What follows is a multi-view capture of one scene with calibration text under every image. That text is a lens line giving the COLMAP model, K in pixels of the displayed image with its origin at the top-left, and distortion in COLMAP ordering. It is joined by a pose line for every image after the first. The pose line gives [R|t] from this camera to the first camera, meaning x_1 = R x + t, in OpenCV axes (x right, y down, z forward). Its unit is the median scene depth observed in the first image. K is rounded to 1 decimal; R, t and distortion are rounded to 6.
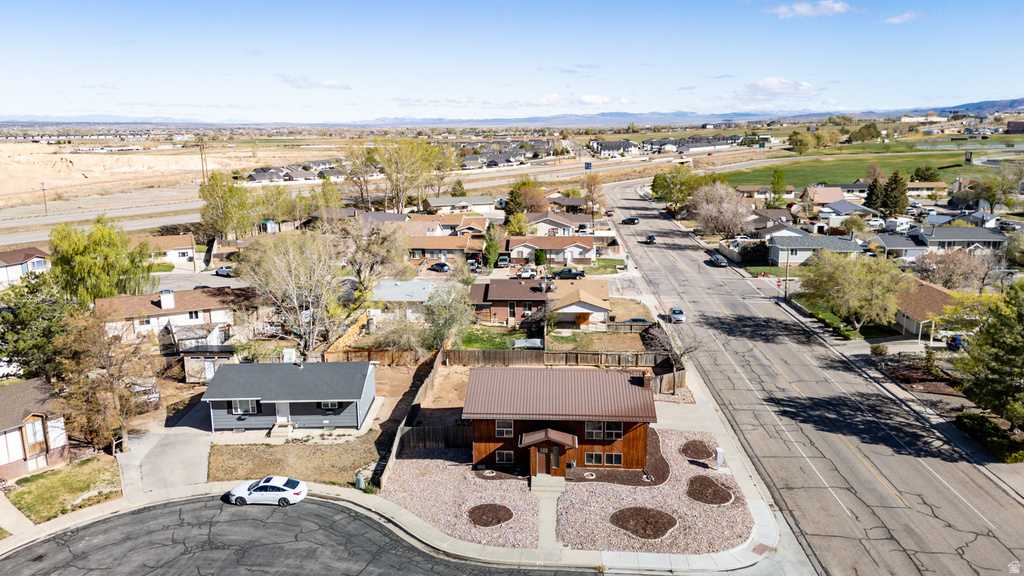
lens RADIAL K [[746.6, 0, 514.5], [0, 746.6, 286.6], [0, 0, 1]] dist [0.097997, -0.091887]
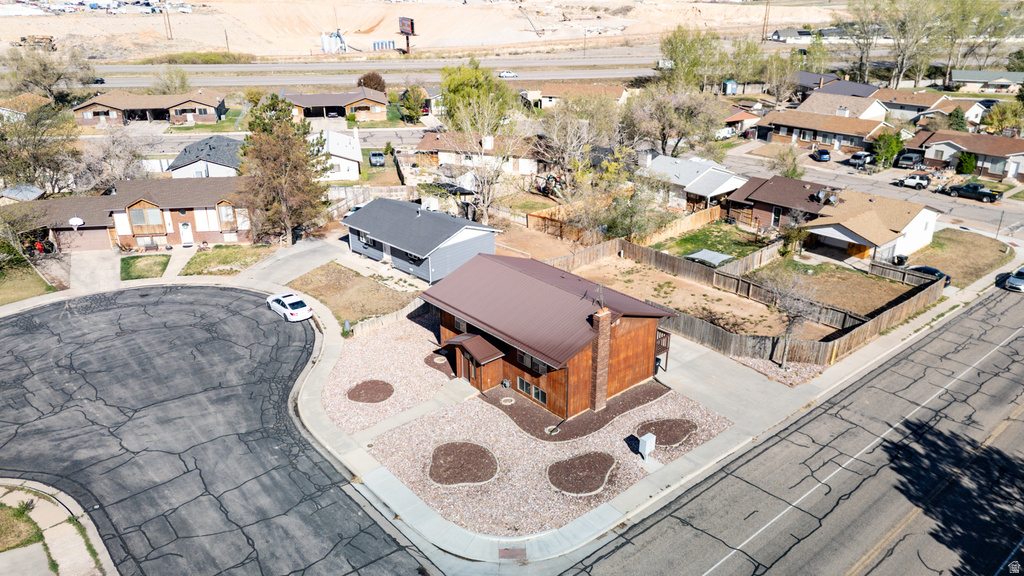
lens RADIAL K [[746.6, 0, 514.5], [0, 746.6, 286.6], [0, 0, 1]] dist [0.097997, -0.091887]
pose [[0.701823, 0.279419, -0.655263, 0.506453], [-0.157345, 0.957946, 0.239964, -0.068923], [0.694756, -0.065310, 0.716274, 0.308899]]
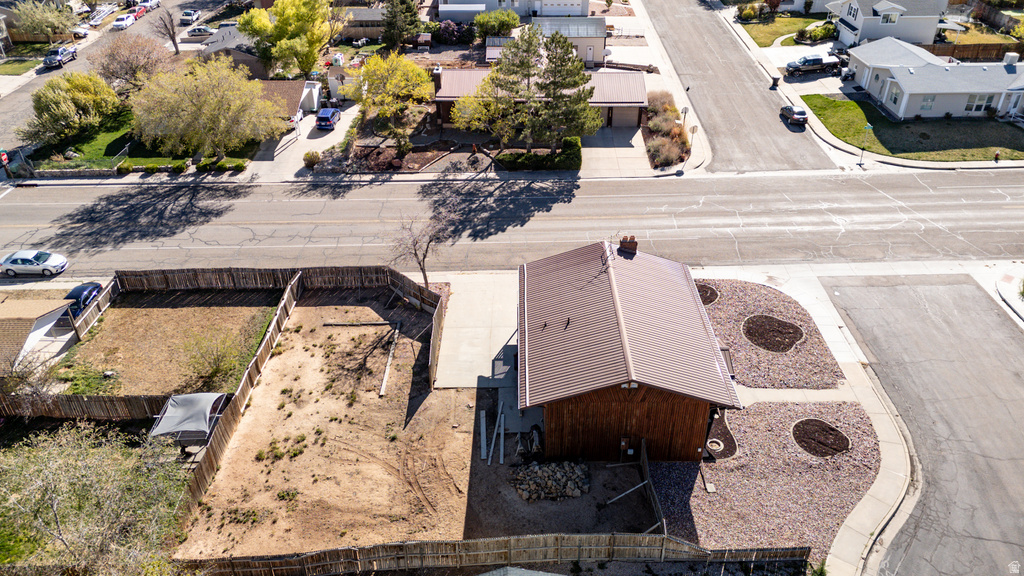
lens RADIAL K [[746.6, 0, 514.5], [0, 746.6, 286.6], [0, 0, 1]] dist [0.097997, -0.091887]
pose [[-0.054779, -0.533758, 0.843861, -0.460241], [0.224249, 0.816965, 0.531302, -0.263125], [-0.972991, 0.218339, 0.074942, 0.881432]]
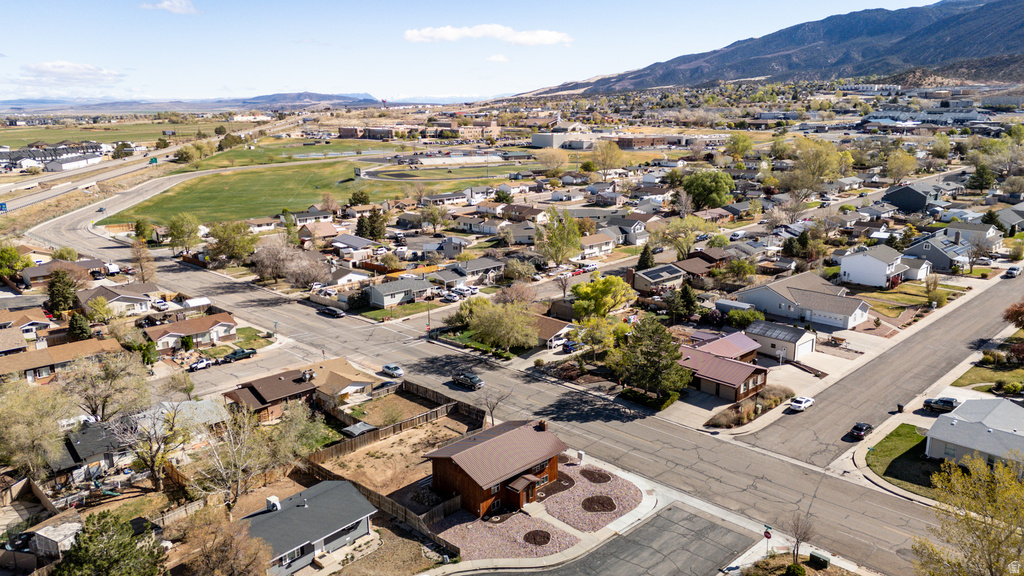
lens RADIAL K [[746.6, 0, 514.5], [0, 746.6, 286.6], [0, 0, 1]] dist [0.097997, -0.091887]
pose [[0.670416, -0.175018, 0.721048, -0.815630], [0.164527, 0.982656, 0.085544, -0.267109], [-0.723514, 0.061281, 0.687584, -0.080026]]
